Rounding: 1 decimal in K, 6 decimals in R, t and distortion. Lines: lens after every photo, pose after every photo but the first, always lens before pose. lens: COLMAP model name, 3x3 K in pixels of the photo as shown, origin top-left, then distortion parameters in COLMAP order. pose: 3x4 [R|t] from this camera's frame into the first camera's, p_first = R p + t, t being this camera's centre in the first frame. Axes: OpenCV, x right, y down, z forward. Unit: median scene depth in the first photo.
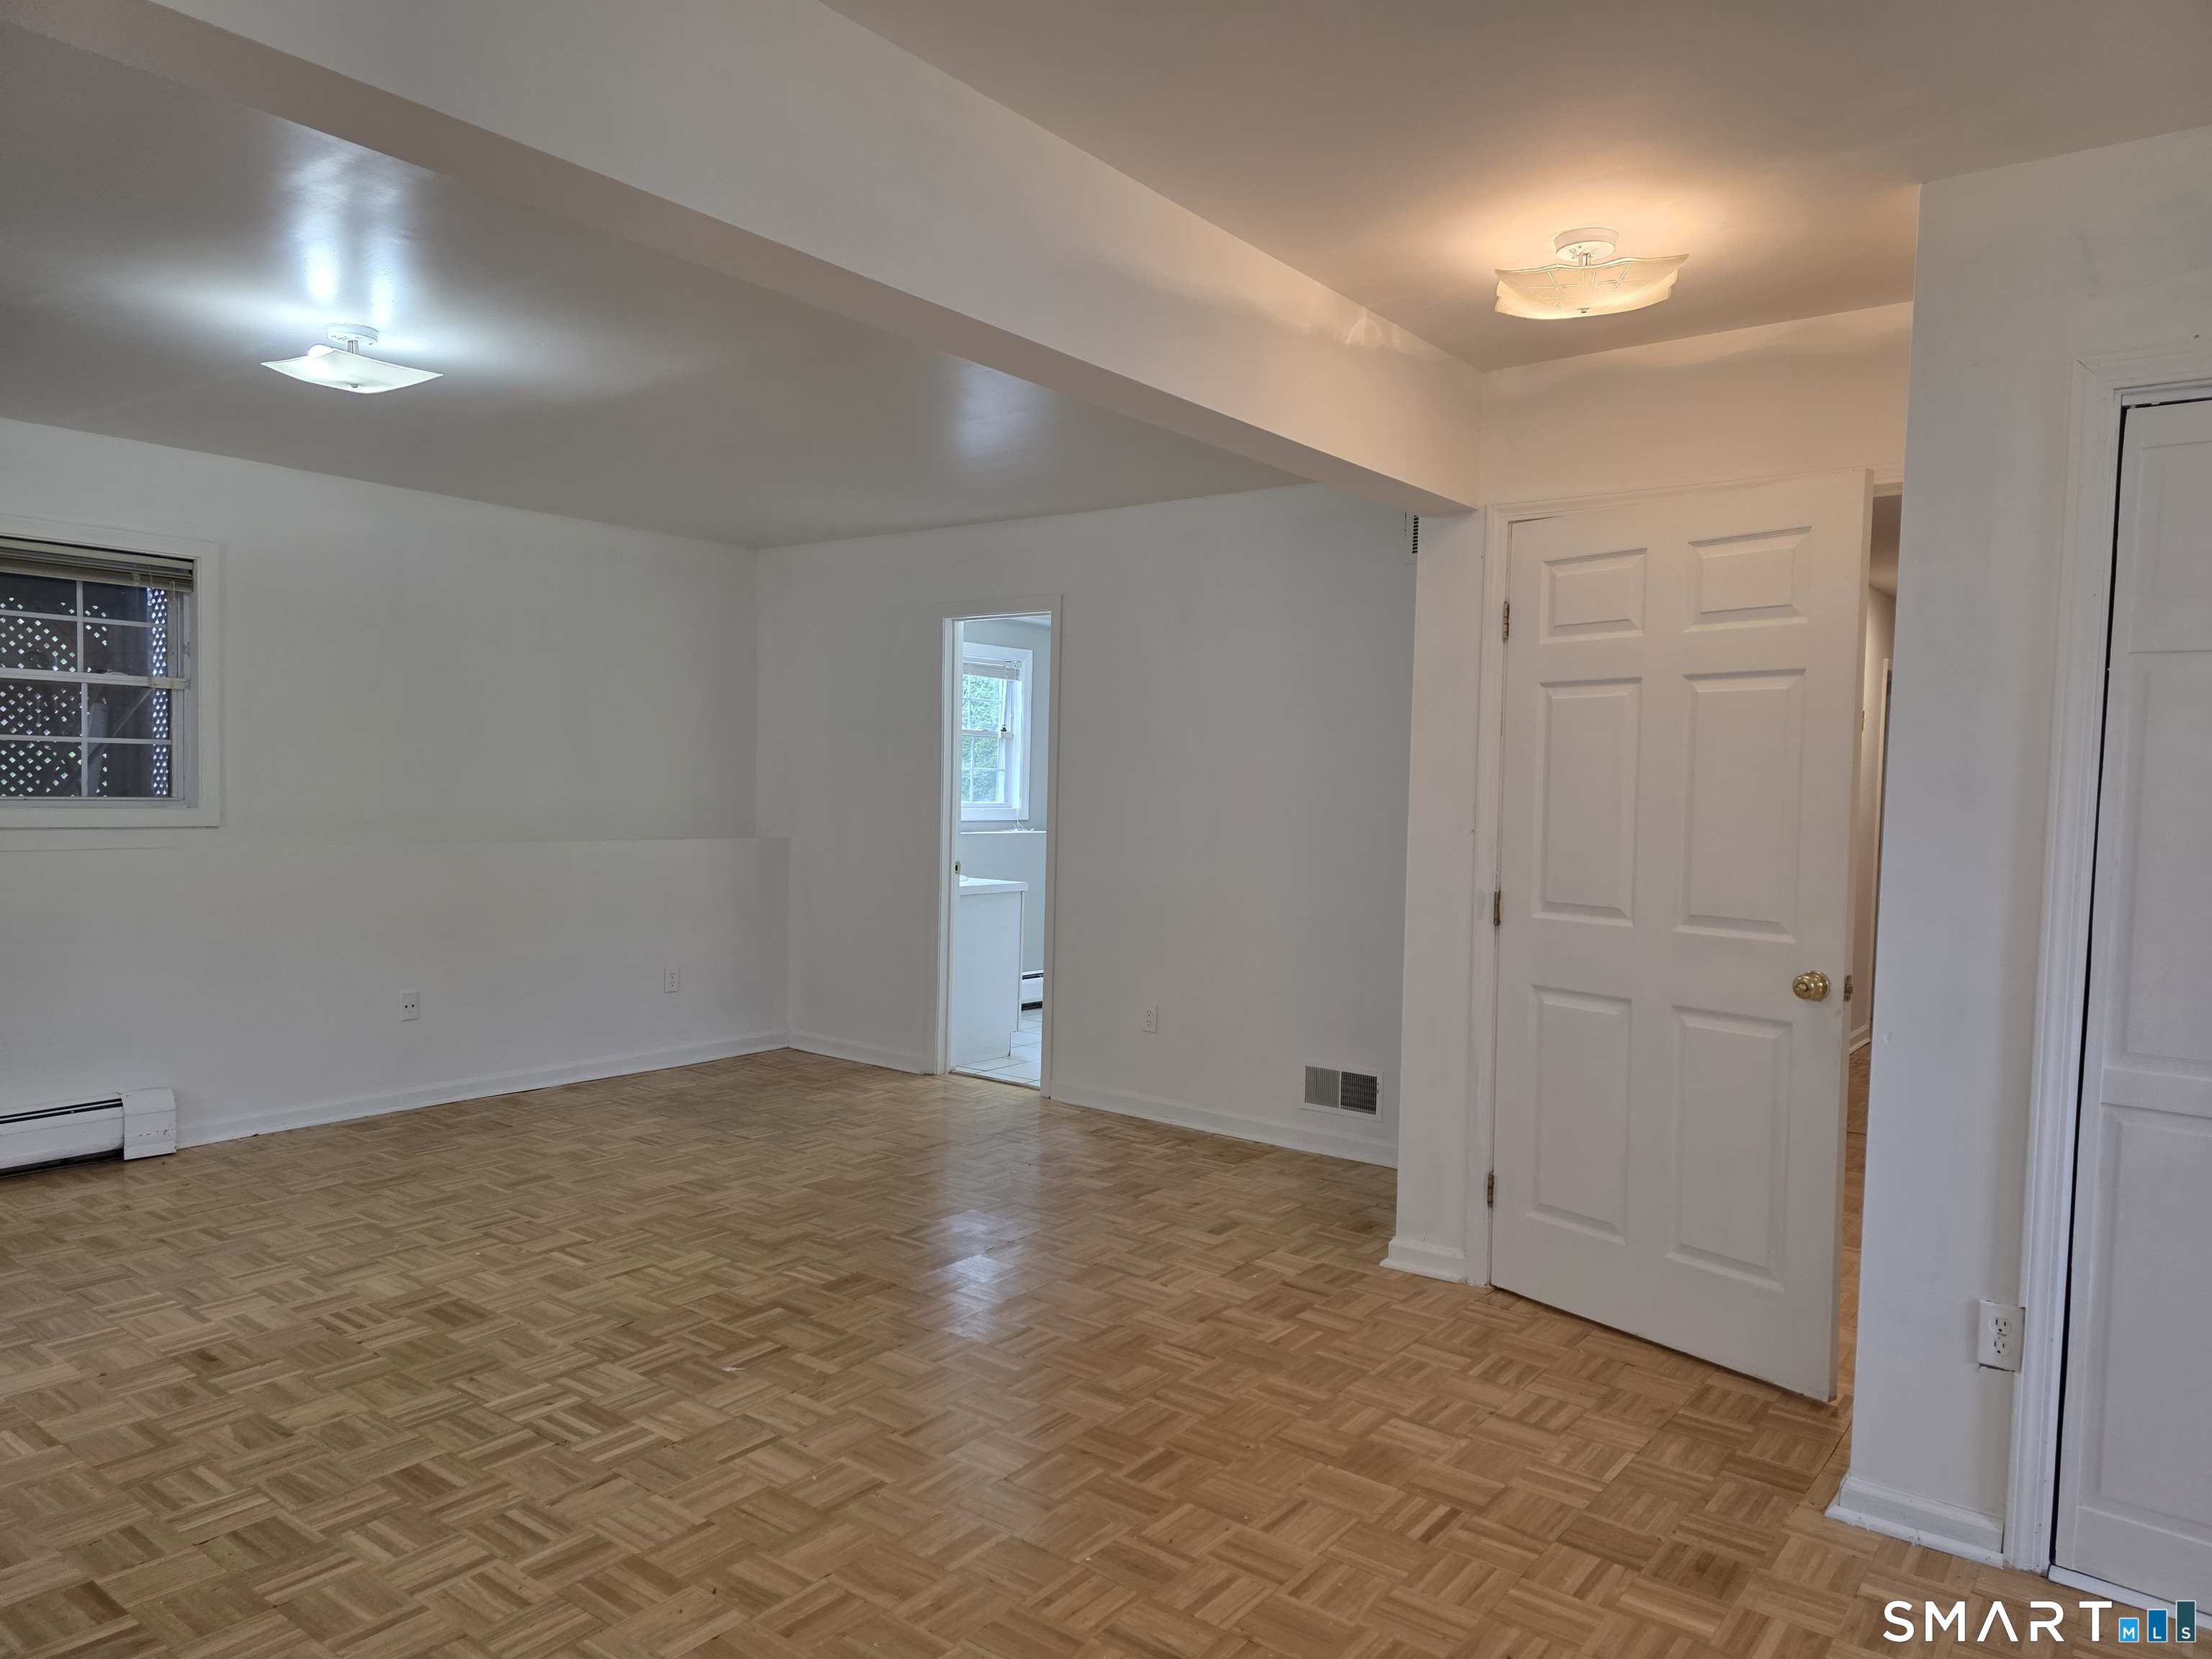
lens RADIAL K [[1472.6, 0, 1110.0], [0, 1472.6, 841.0], [0, 0, 1]] dist [0.073547, -0.059529]
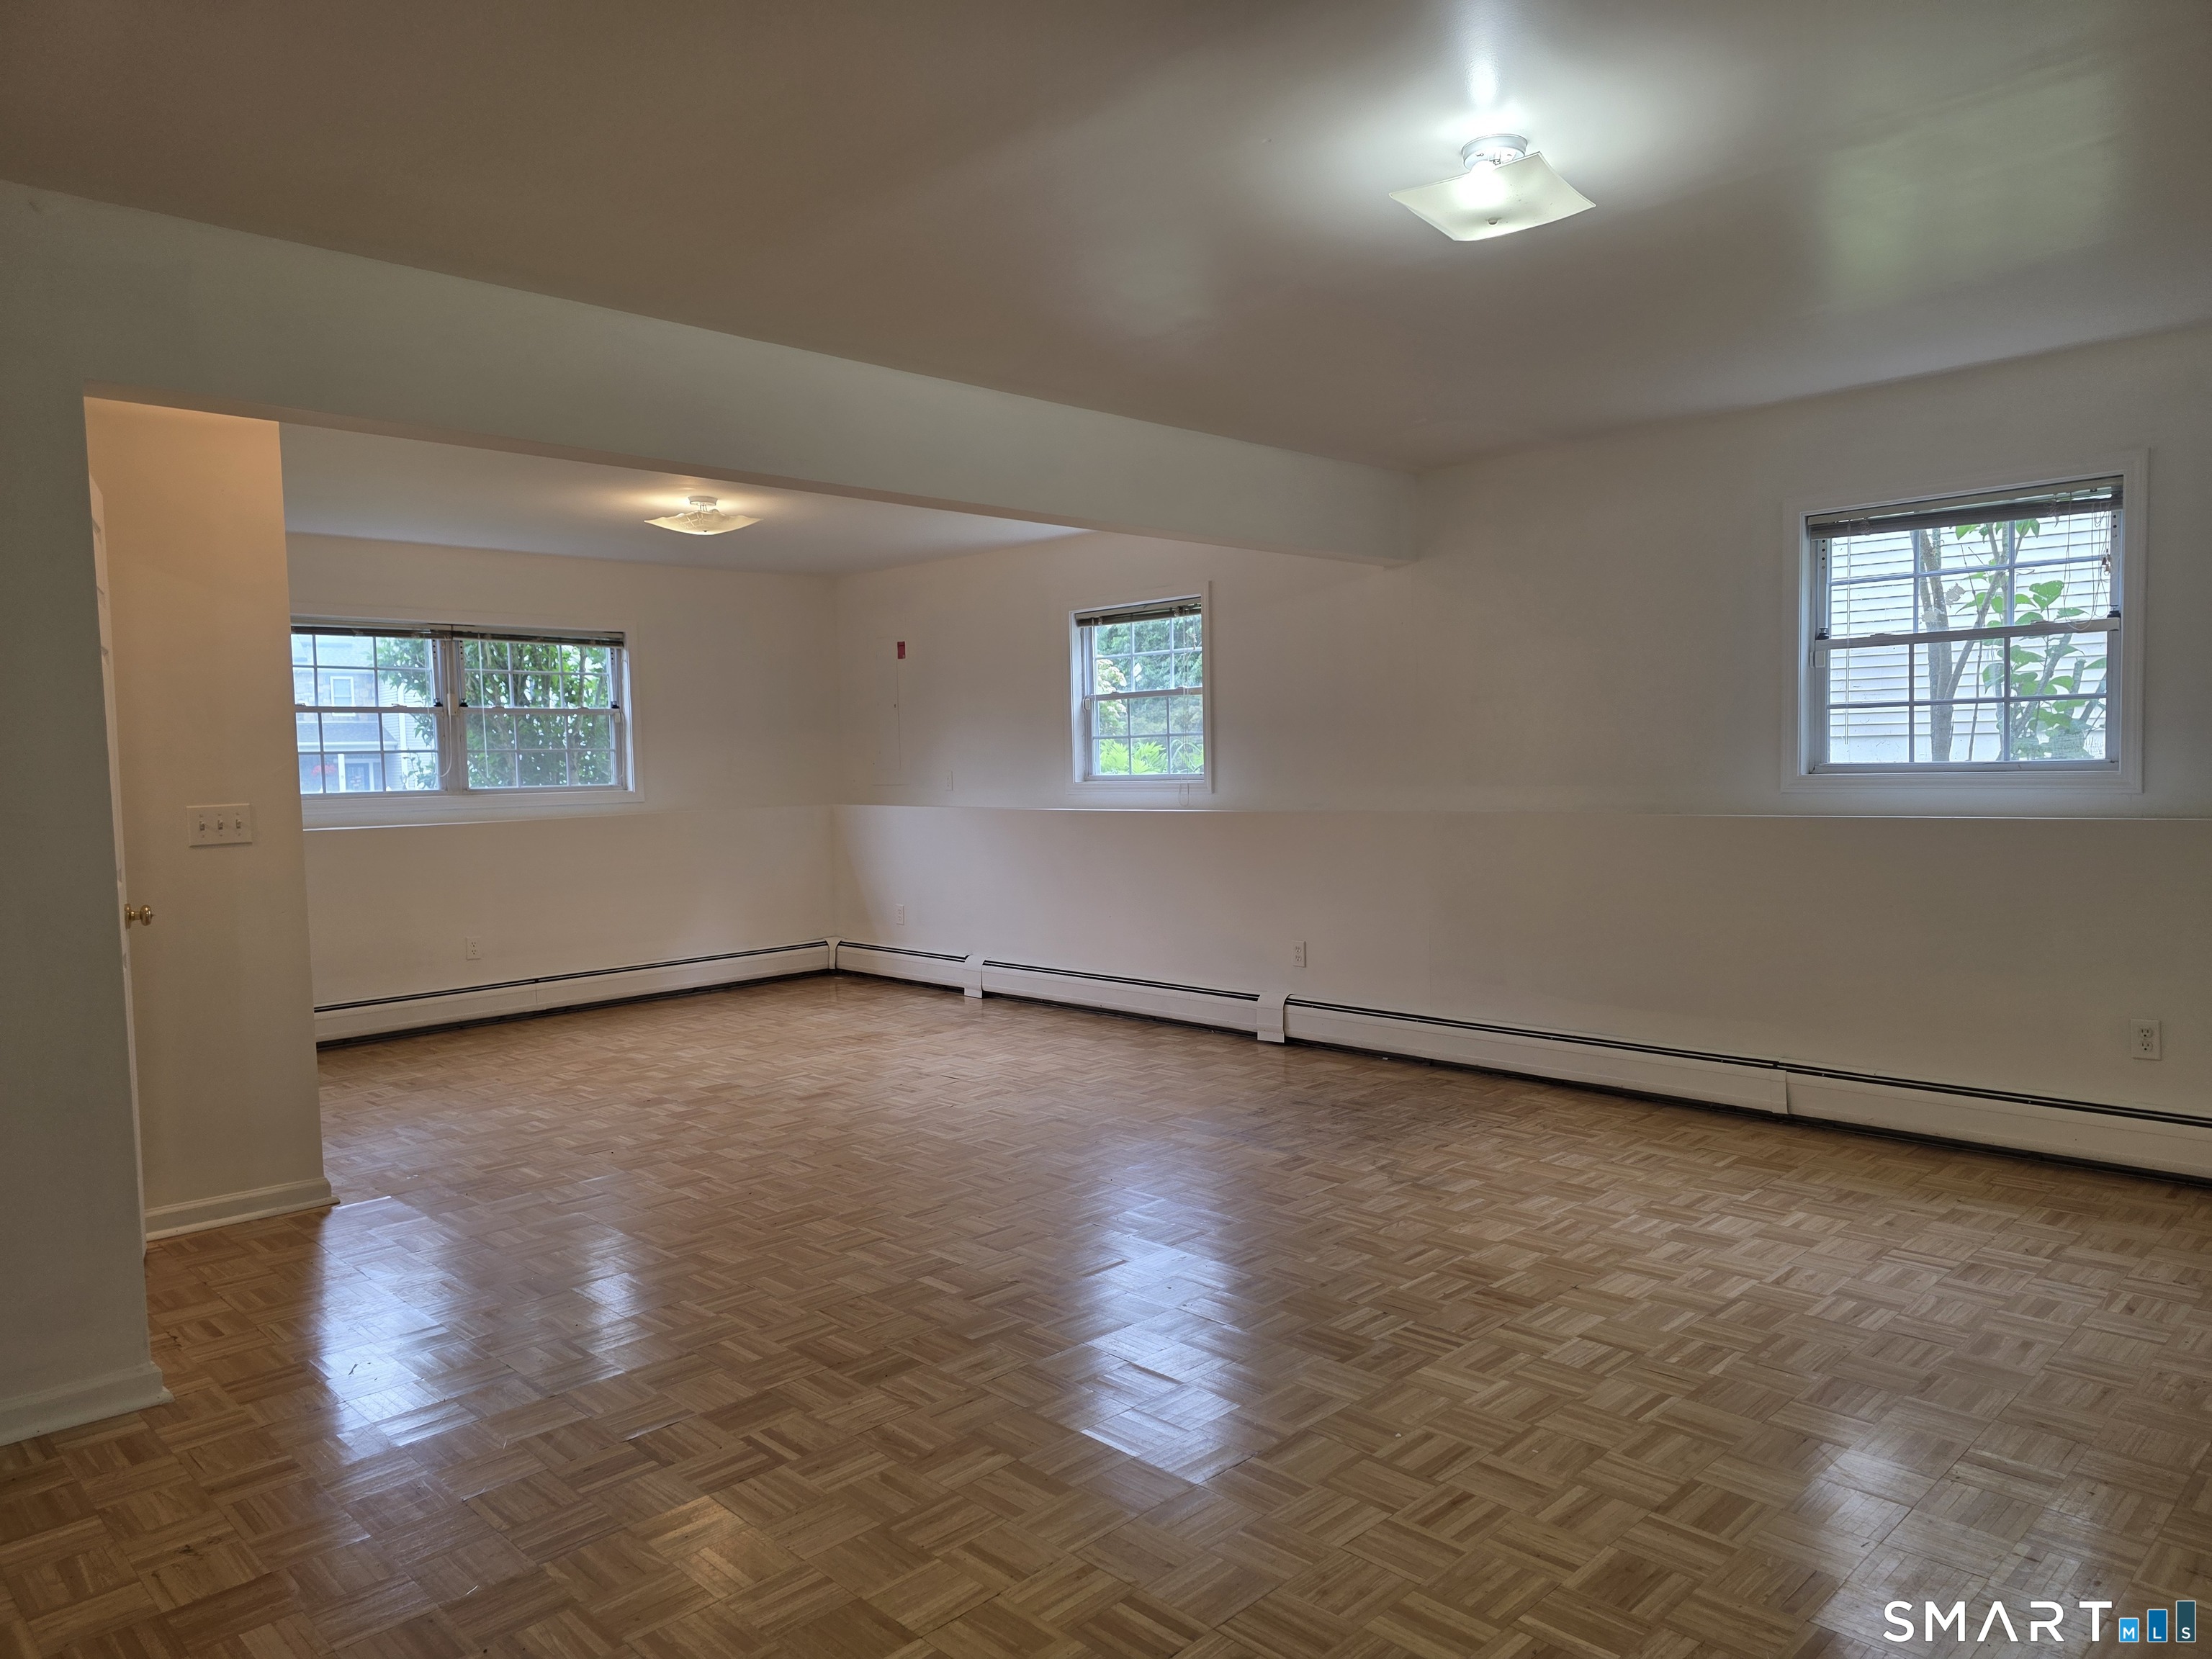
lens RADIAL K [[1472.6, 0, 1110.0], [0, 1472.6, 841.0], [0, 0, 1]] dist [0.073547, -0.059529]
pose [[-0.990383, -0.002047, 0.138336, -0.425808], [0.011654, 0.995103, 0.098156, -0.066781], [-0.137860, 0.098824, -0.985509, 1.827417]]
